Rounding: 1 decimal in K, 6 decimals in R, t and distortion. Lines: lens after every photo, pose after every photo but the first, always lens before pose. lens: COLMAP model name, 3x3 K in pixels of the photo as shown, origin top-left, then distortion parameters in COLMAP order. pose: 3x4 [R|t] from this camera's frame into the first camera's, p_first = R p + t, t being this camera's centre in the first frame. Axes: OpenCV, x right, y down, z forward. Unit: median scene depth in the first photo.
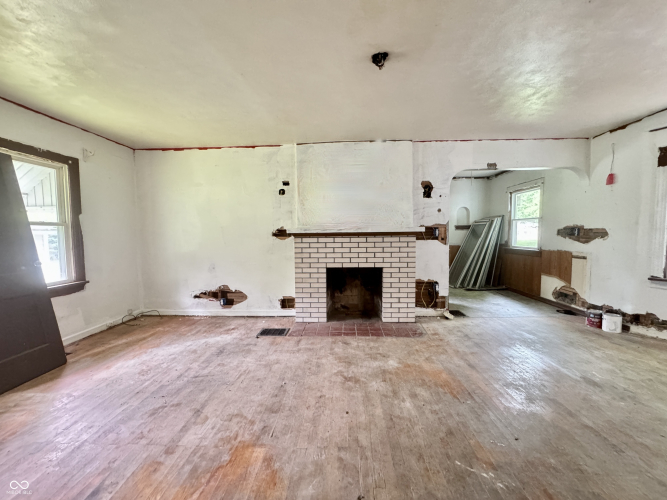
lens RADIAL K [[267.3, 0, 333.5], [0, 267.3, 250.0], [0, 0, 1]] dist [-0.004276, 0.000092]
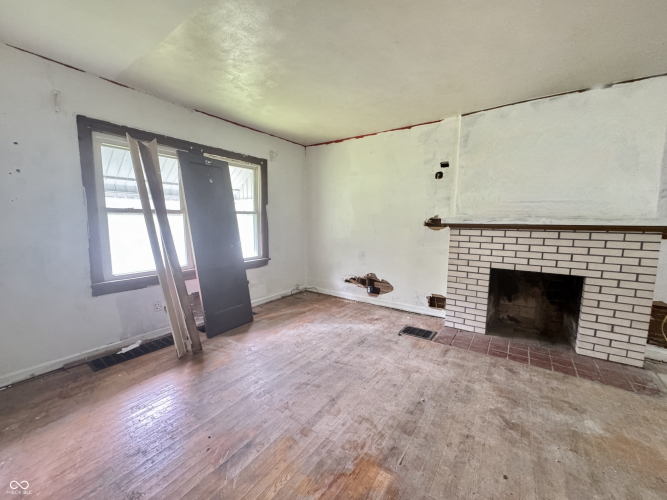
lens RADIAL K [[270.9, 0, 333.5], [0, 270.9, 250.0], [0, 0, 1]] dist [-0.002089, 0.000094]
pose [[0.846631, 0.075060, -0.526861, -0.002184], [-0.047195, 0.996693, 0.066156, -0.020316], [0.530084, -0.031145, 0.847373, 0.078053]]
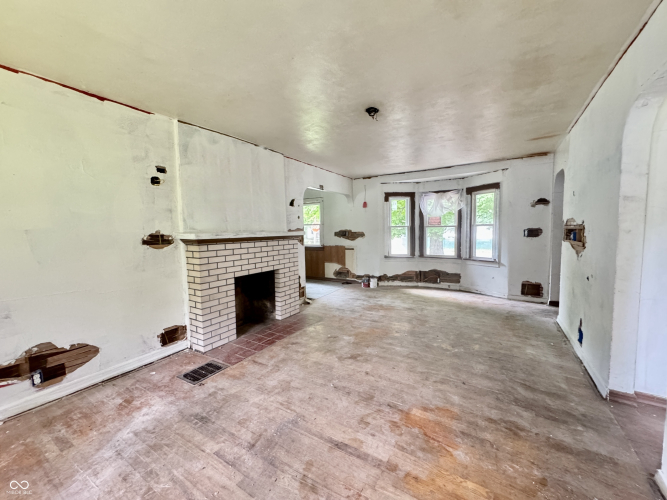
lens RADIAL K [[267.3, 0, 333.5], [0, 267.3, 250.0], [0, 0, 1]] dist [-0.004276, 0.000092]
pose [[0.493792, -0.062657, 0.867320, -0.687465], [0.065272, 0.997258, 0.034882, -0.036755], [-0.867127, 0.039387, 0.496527, 0.306594]]
